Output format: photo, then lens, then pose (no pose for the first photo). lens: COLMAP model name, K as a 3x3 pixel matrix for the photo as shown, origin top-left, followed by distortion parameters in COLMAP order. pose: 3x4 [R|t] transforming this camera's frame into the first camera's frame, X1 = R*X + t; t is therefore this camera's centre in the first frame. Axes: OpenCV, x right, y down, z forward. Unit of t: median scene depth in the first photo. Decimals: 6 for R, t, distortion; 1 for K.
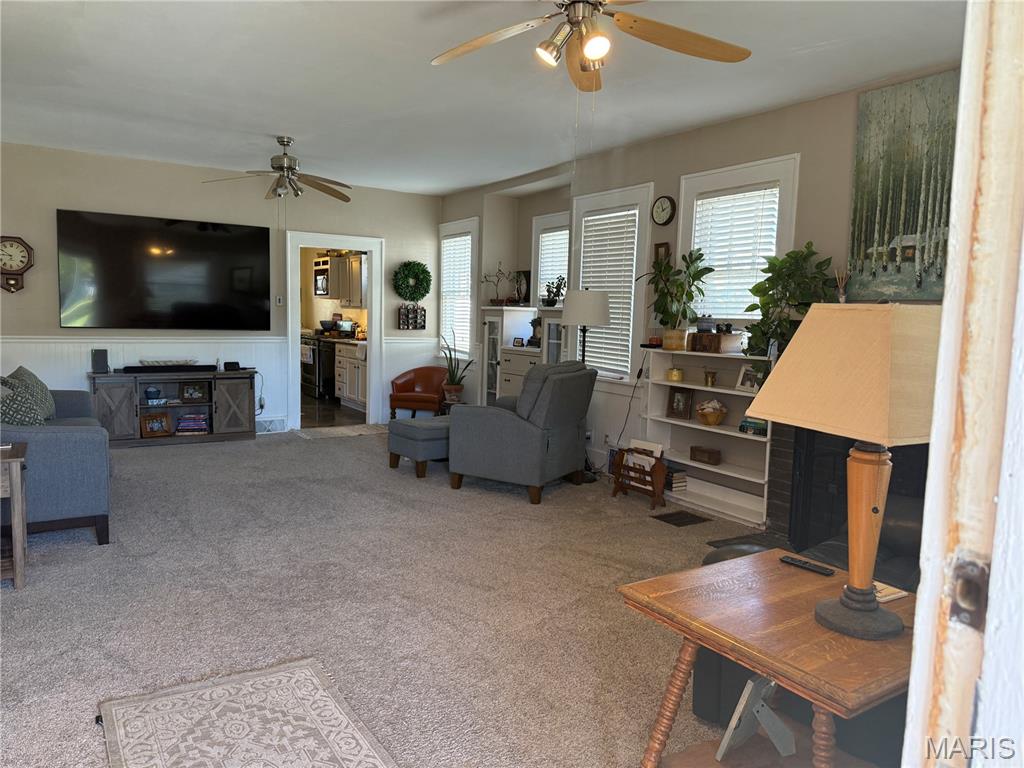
lens RADIAL K [[727.6, 0, 537.8], [0, 727.6, 386.1], [0, 0, 1]] dist [0.002880, -0.000466]
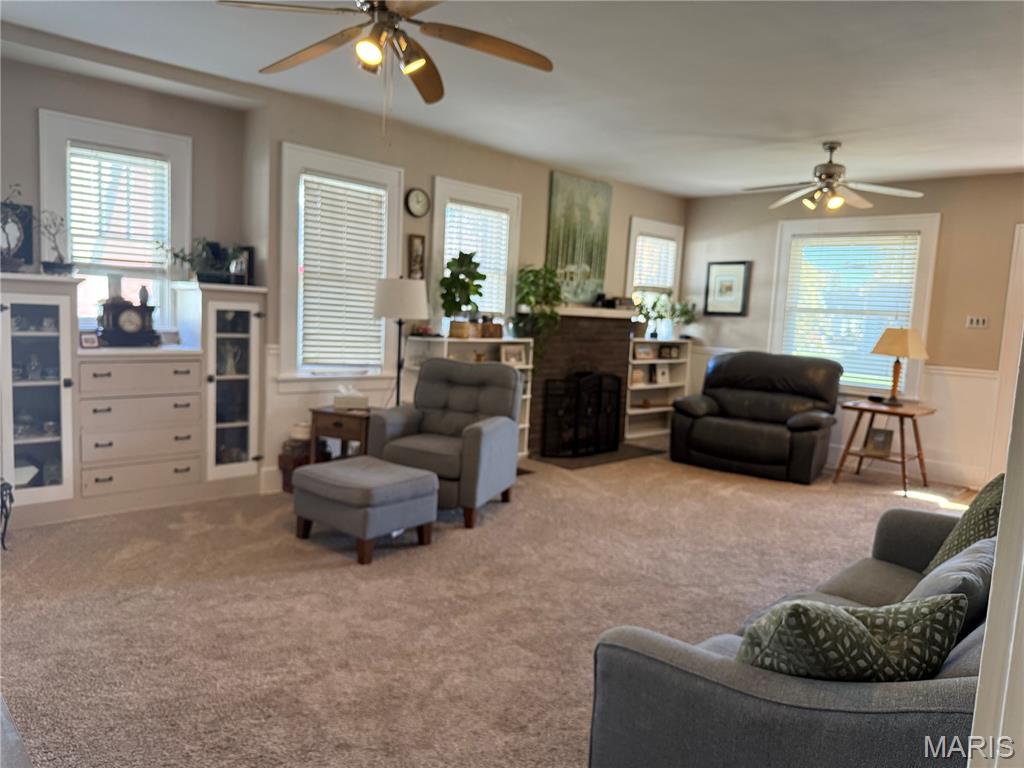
lens RADIAL K [[698.2, 0, 512.0], [0, 698.2, 384.0], [0, 0, 1]] dist [0.001226, 0.000036]
pose [[-0.172042, -0.123492, 0.977318, -0.844738], [0.050553, 0.989697, 0.133955, -0.114609], [-0.983792, 0.072452, -0.164027, 1.055917]]
